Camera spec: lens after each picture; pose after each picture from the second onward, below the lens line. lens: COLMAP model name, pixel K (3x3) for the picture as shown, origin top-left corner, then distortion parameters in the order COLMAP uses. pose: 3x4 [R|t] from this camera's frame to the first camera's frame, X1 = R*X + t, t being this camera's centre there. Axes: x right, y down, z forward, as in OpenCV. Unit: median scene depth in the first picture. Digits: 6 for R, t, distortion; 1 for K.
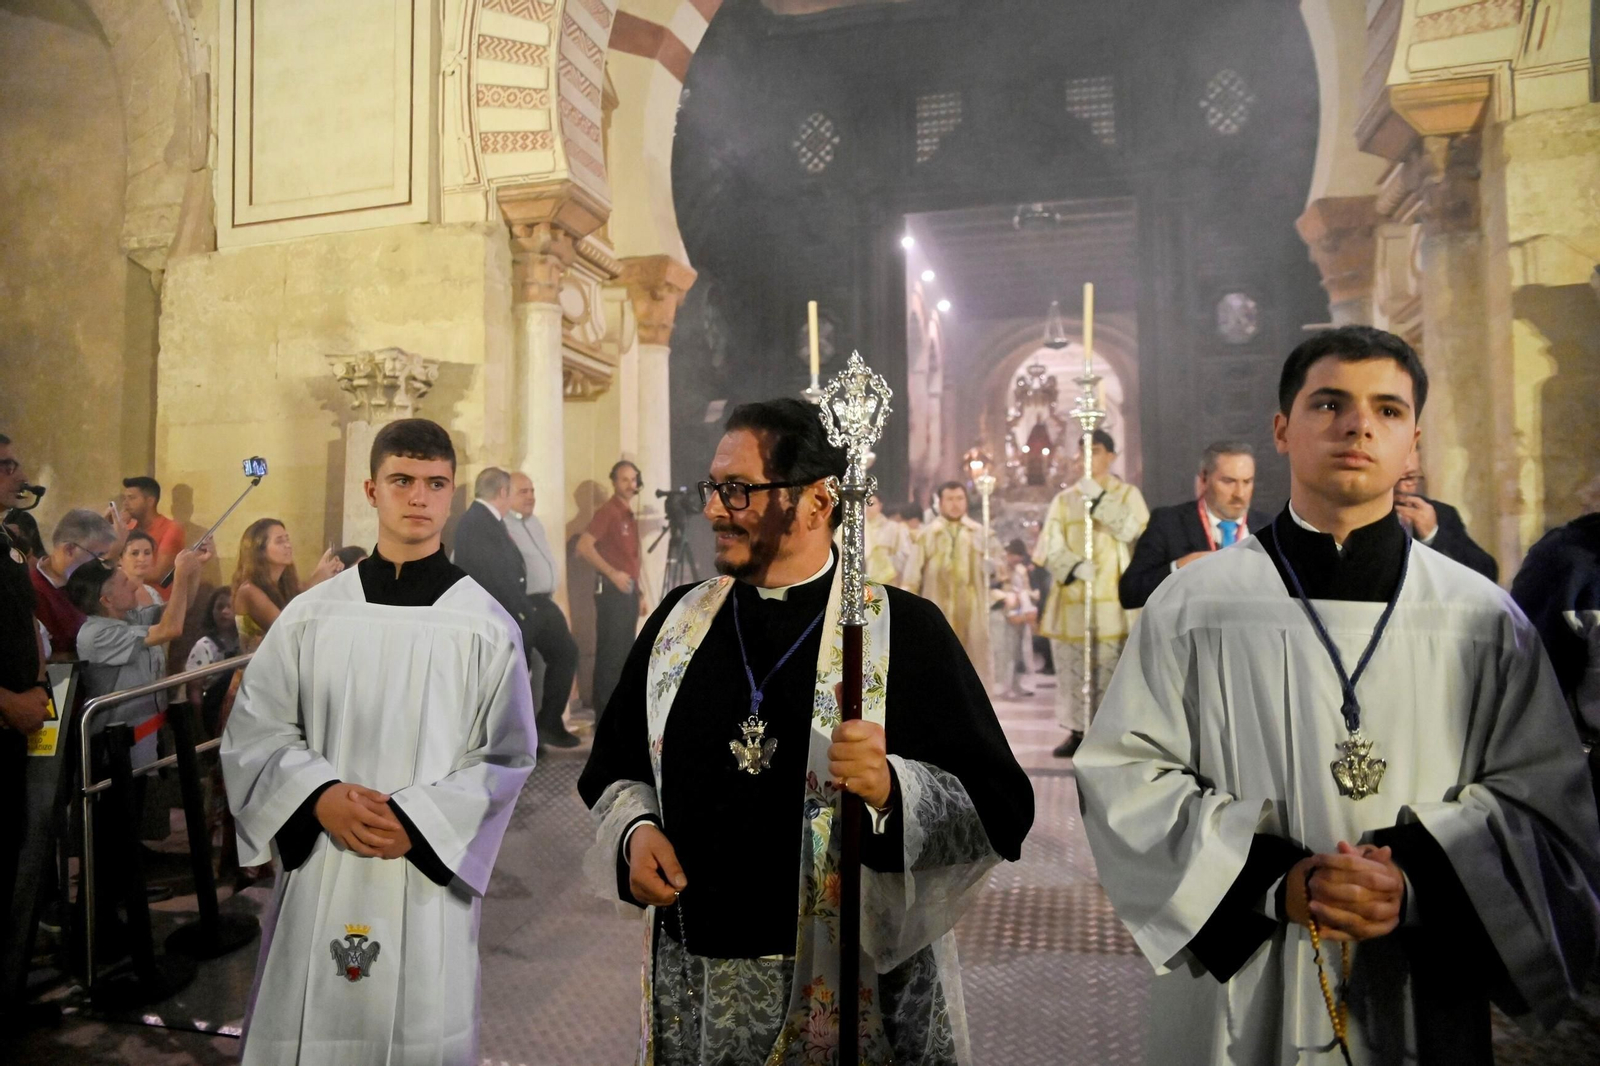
lens RADIAL K [[1083.0, 0, 802.0], [0, 1083.0, 523.9], [0, 0, 1]] dist [-0.121164, 0.096733]
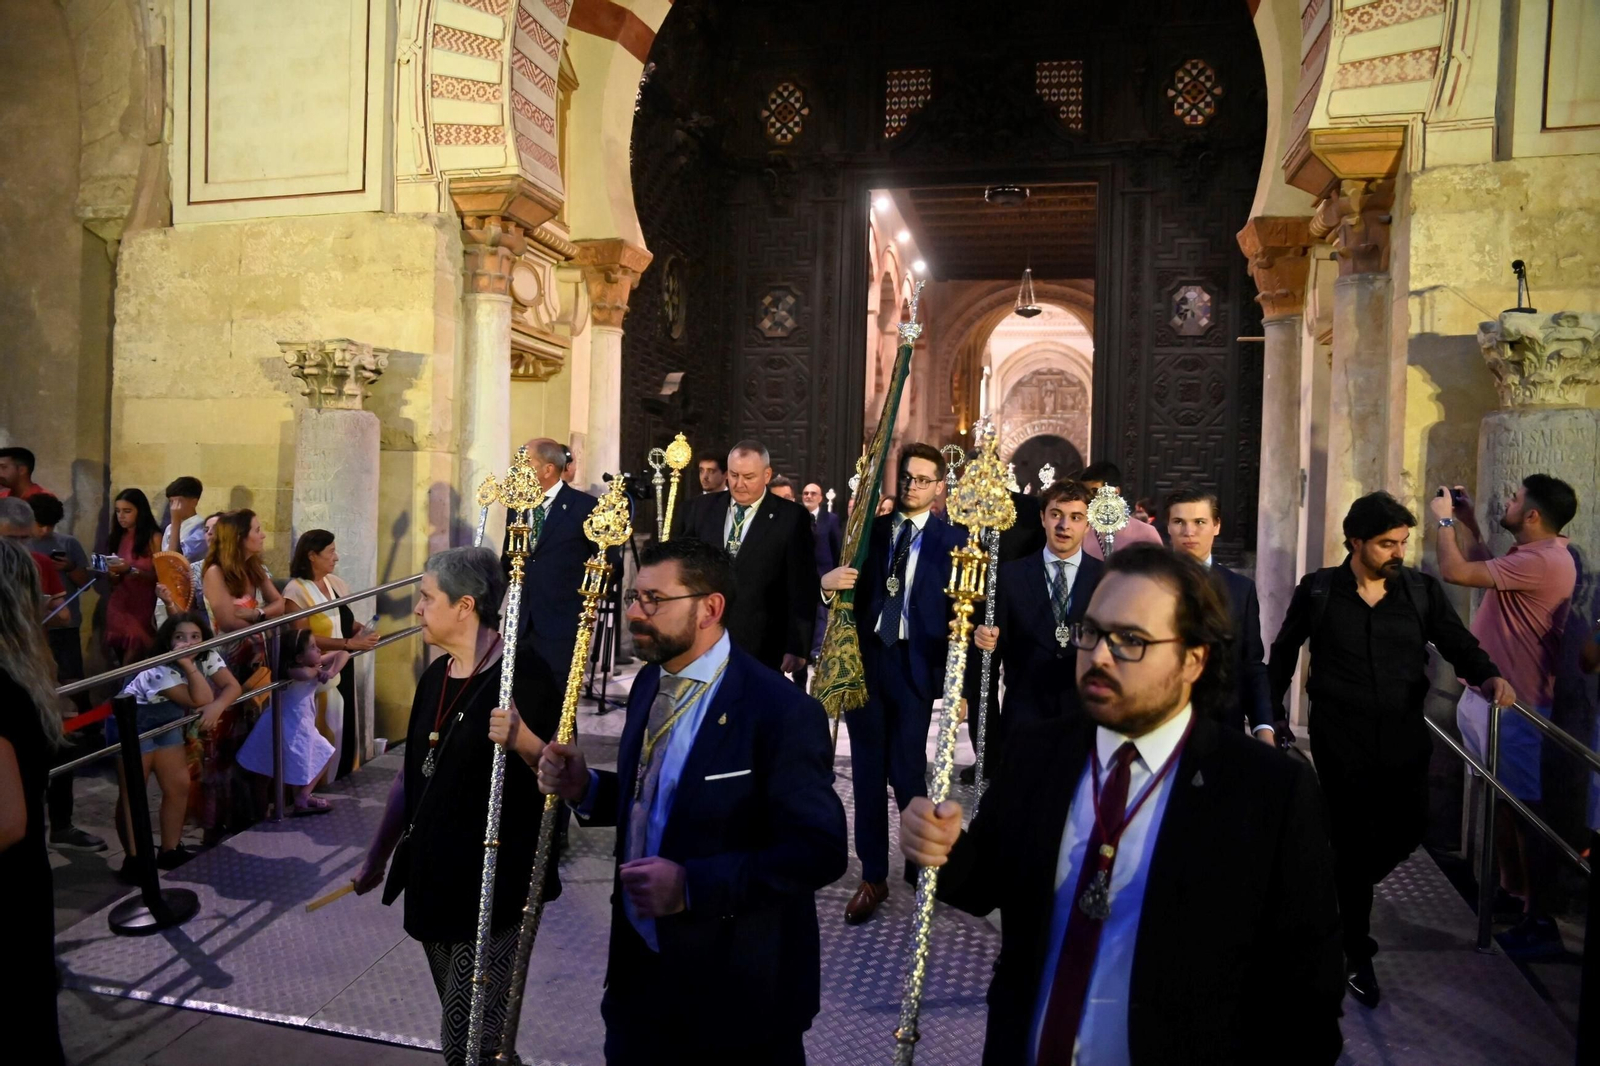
lens RADIAL K [[1087.3, 0, 796.6], [0, 1087.3, 534.6], [0, 0, 1]] dist [-0.119586, 0.097743]
pose [[0.999125, 0.036848, 0.019784, 0.038234], [-0.037974, 0.997478, 0.059966, -0.049735], [-0.017524, -0.060664, 0.998004, -0.046041]]
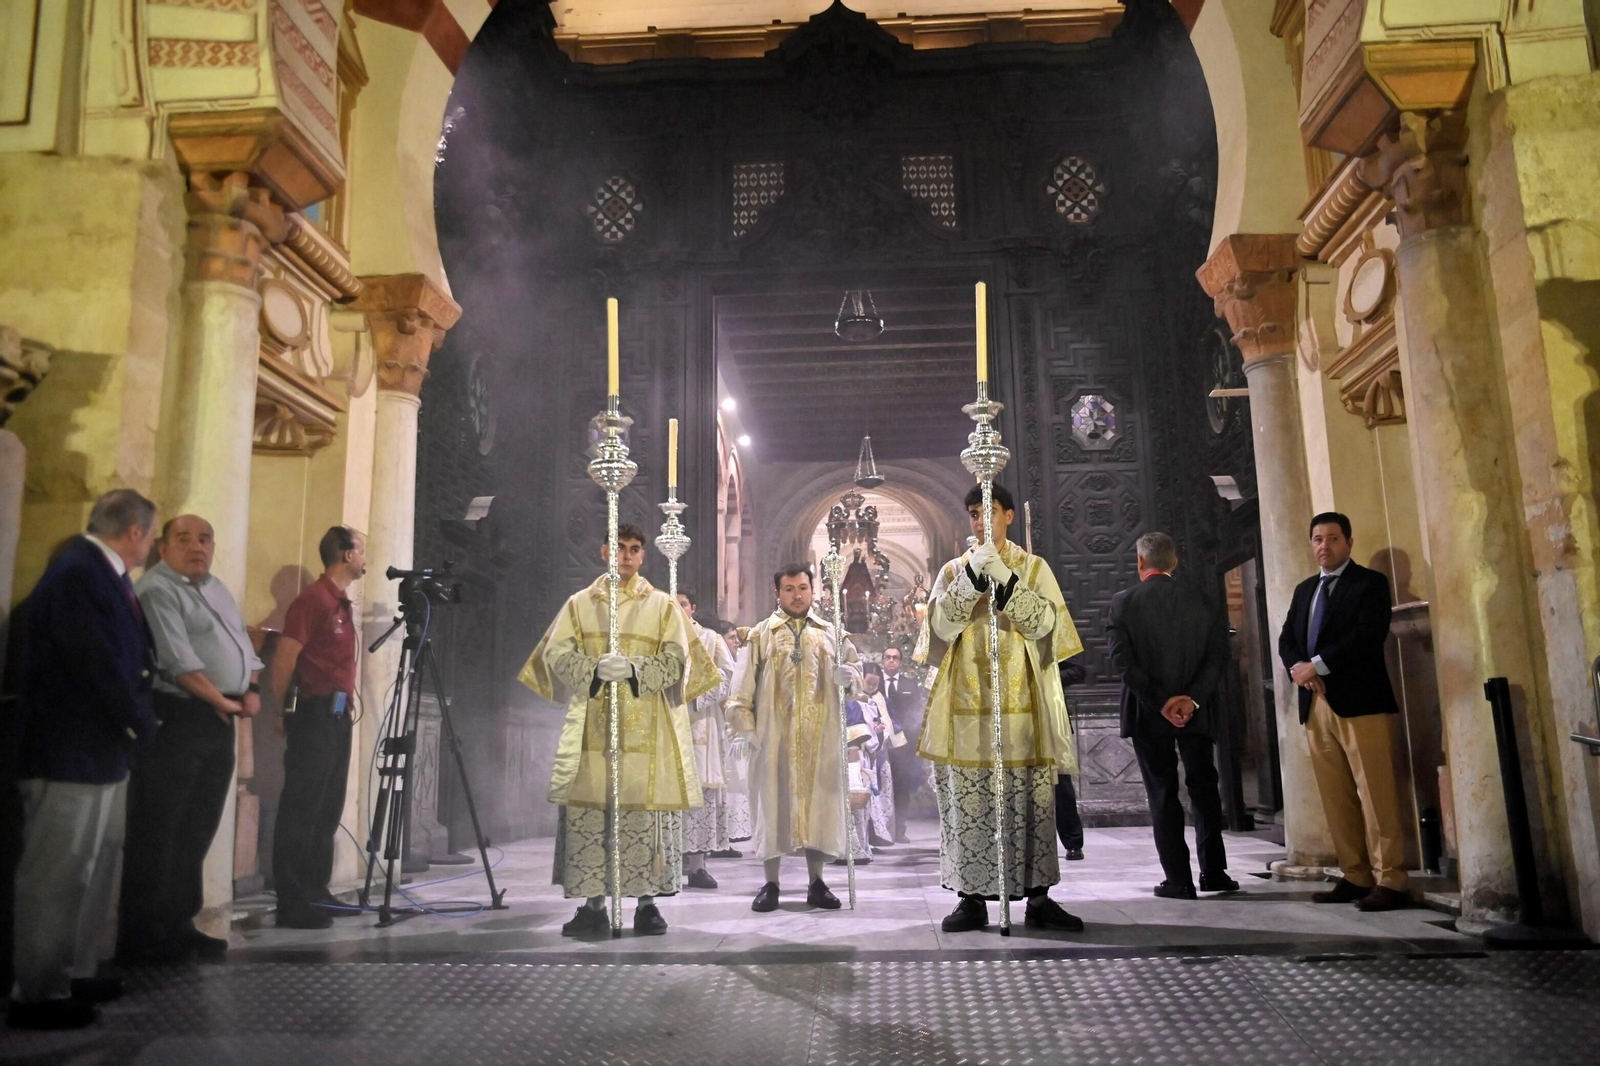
lens RADIAL K [[1160.4, 0, 812.2], [0, 1160.4, 530.6], [0, 0, 1]] dist [-0.120934, 0.106278]
pose [[0.980270, 0.026352, 0.195899, -0.010104], [0.002079, 0.989644, -0.143529, 0.059924], [-0.197652, 0.141105, 0.970063, 0.238310]]
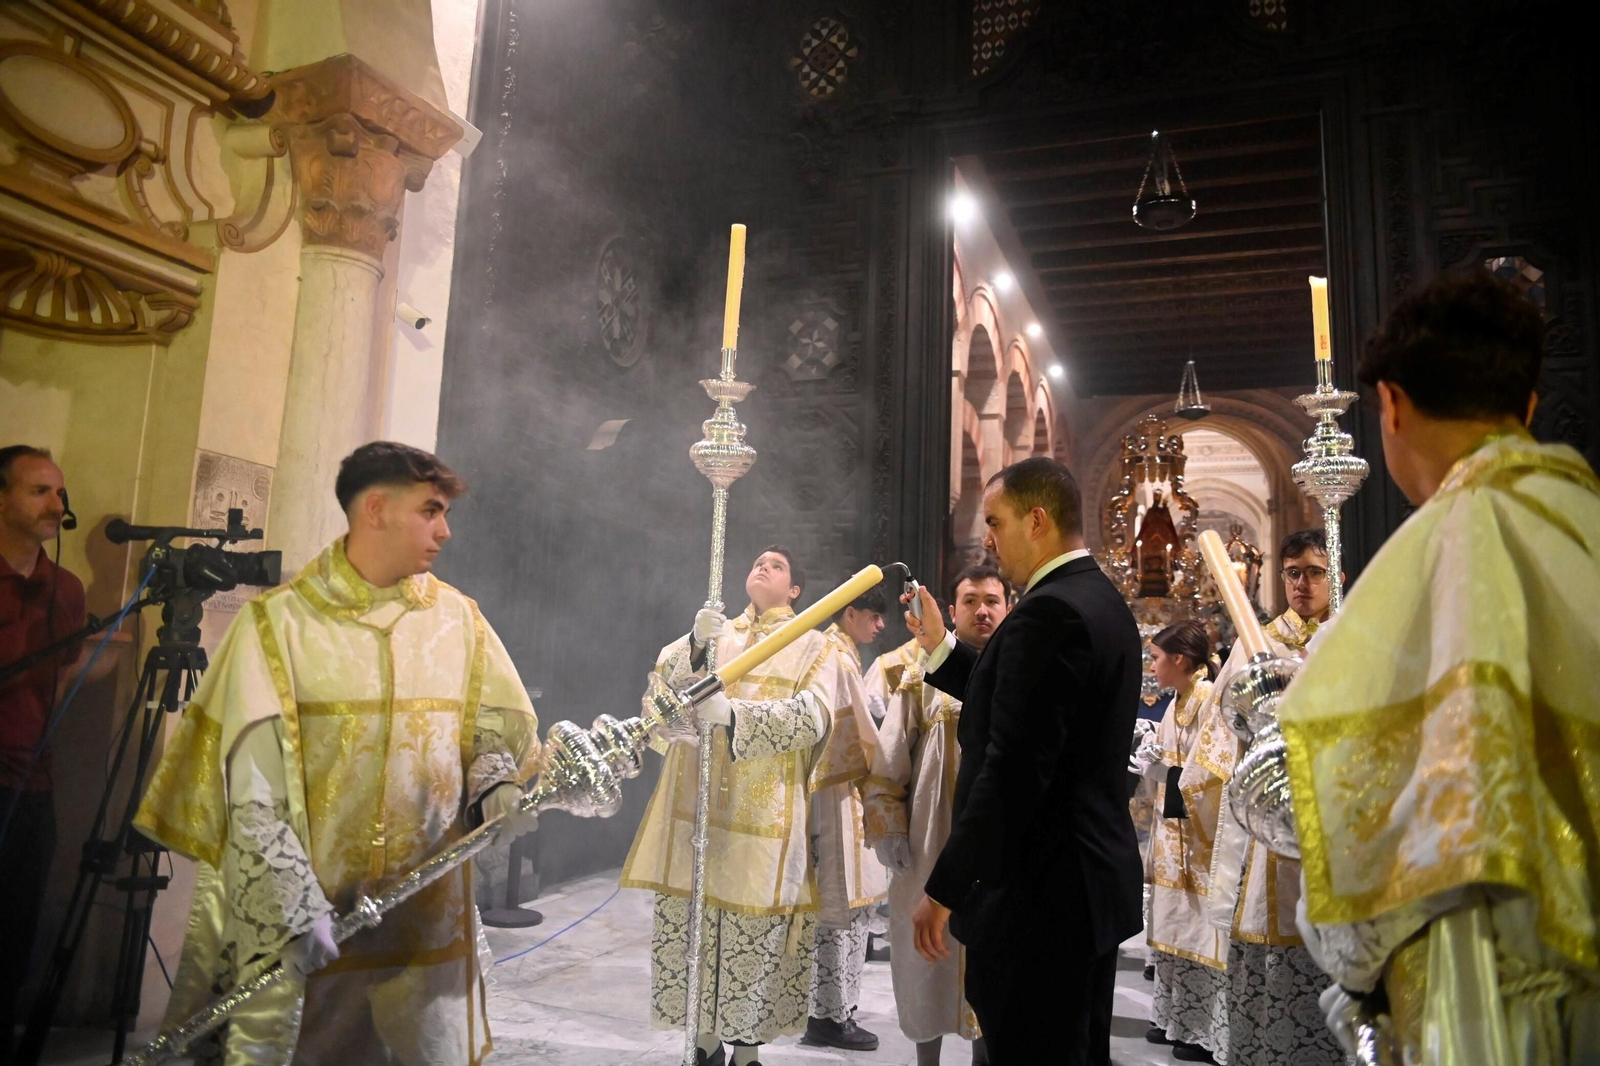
lens RADIAL K [[1089.7, 0, 803.3], [0, 1089.7, 530.4], [0, 0, 1]] dist [-0.119094, 0.097612]
pose [[0.992807, 0.029139, -0.116129, 0.179165], [-0.039005, 0.995734, -0.083616, -0.006441], [0.113197, 0.087544, 0.989708, 0.731999]]
